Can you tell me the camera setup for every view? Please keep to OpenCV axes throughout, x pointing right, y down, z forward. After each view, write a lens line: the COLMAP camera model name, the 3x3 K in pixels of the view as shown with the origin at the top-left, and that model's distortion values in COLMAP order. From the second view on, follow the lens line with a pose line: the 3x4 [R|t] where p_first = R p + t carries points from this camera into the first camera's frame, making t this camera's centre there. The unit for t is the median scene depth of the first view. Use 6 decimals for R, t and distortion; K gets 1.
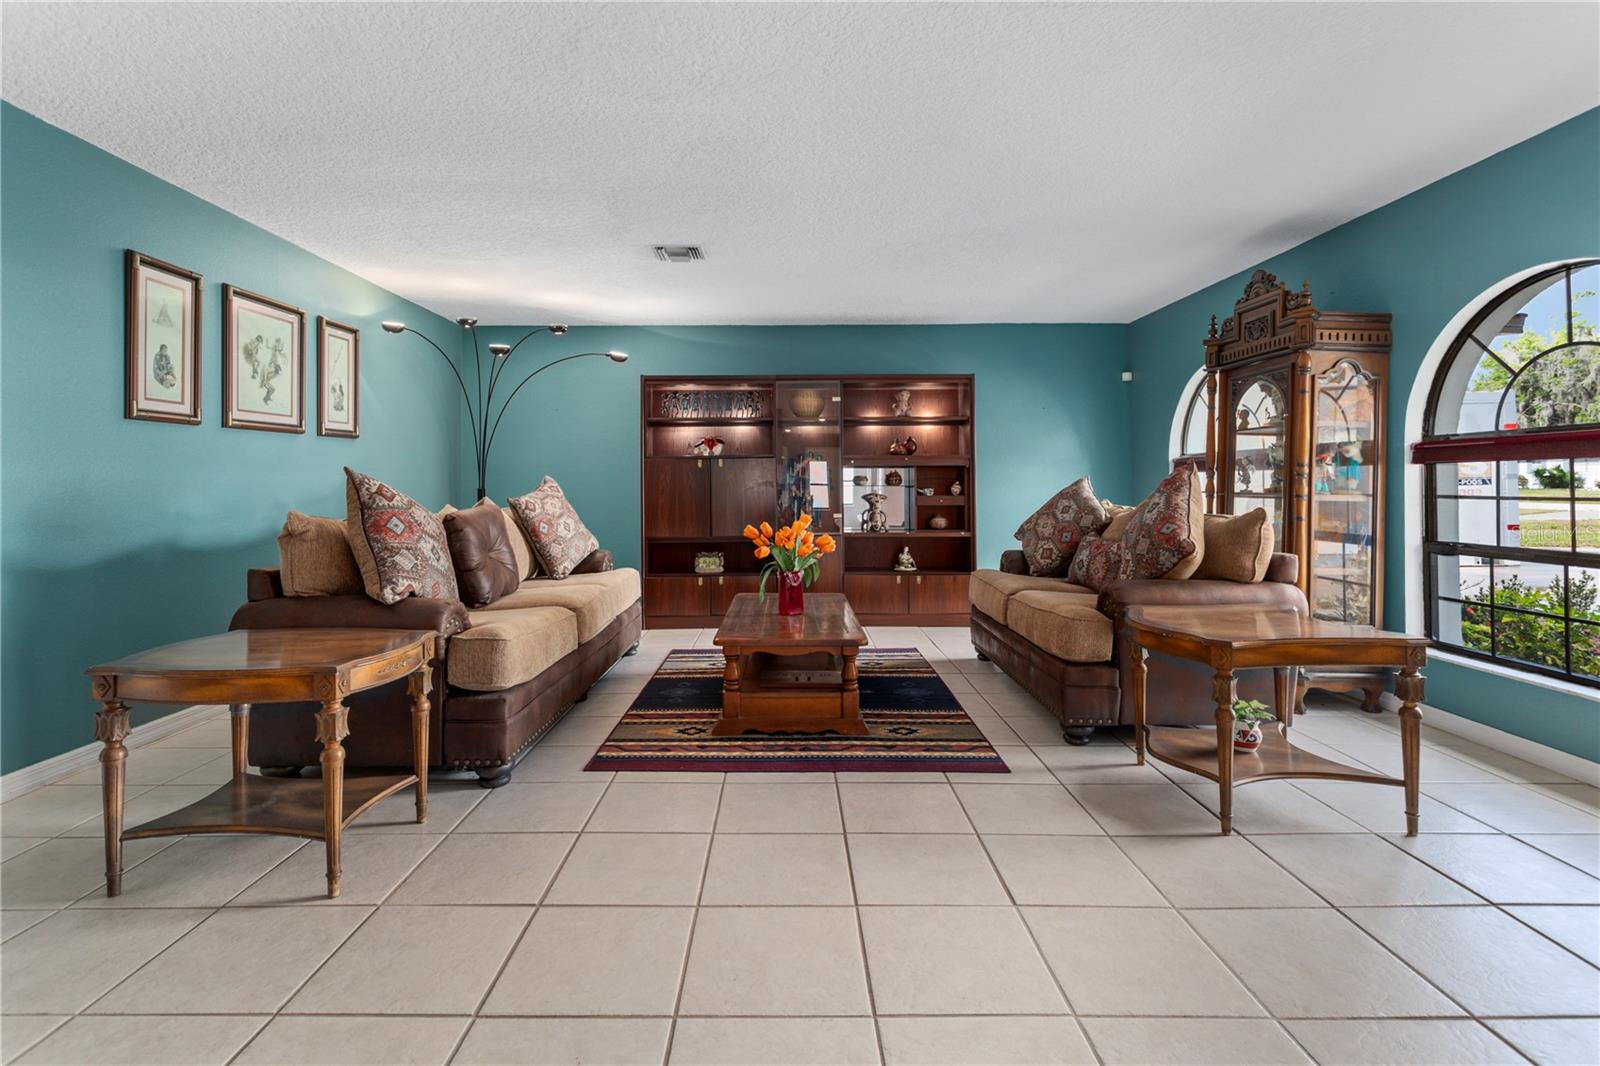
lens RADIAL K [[783.0, 0, 794.3], [0, 783.0, 479.8], [0, 0, 1]] dist [0.003796, 0.001188]
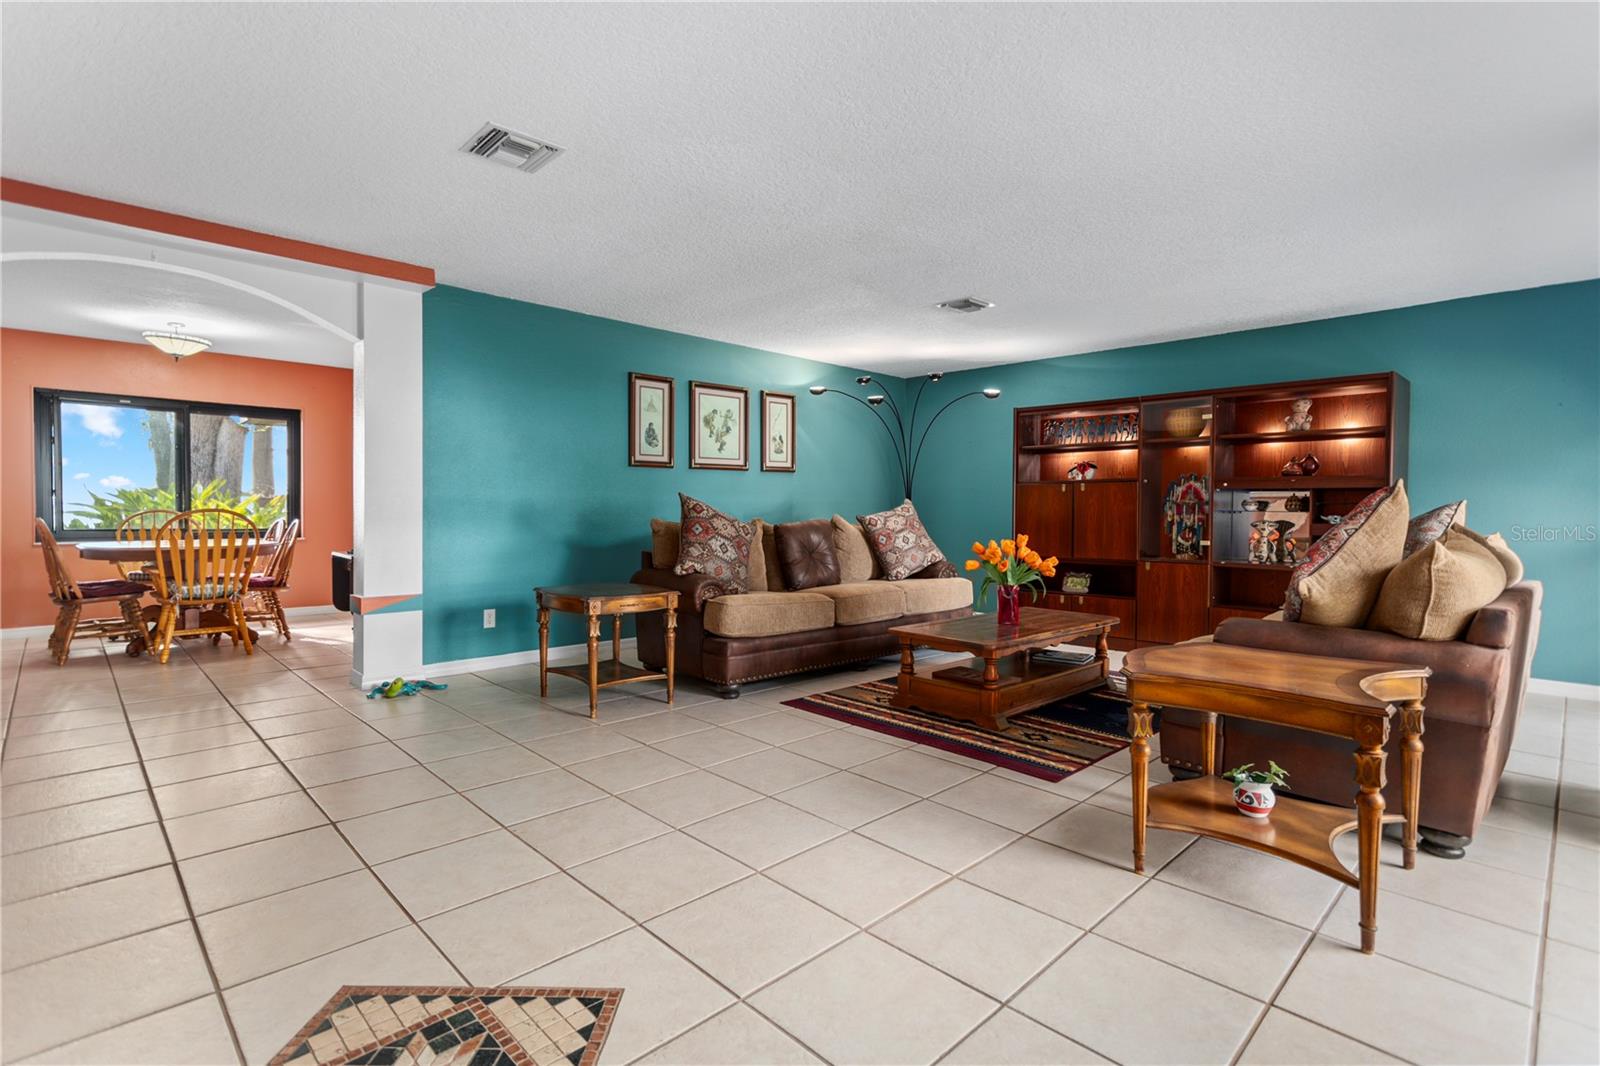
lens RADIAL K [[769.7, 0, 800.0], [0, 769.7, 533.0], [0, 0, 1]] dist [0.003181, 0.000541]
pose [[0.698383, 0.034338, -0.714900, 0.517230], [-0.007398, 0.999141, 0.040764, 0.000459], [0.715686, -0.023180, 0.698037, 0.030046]]
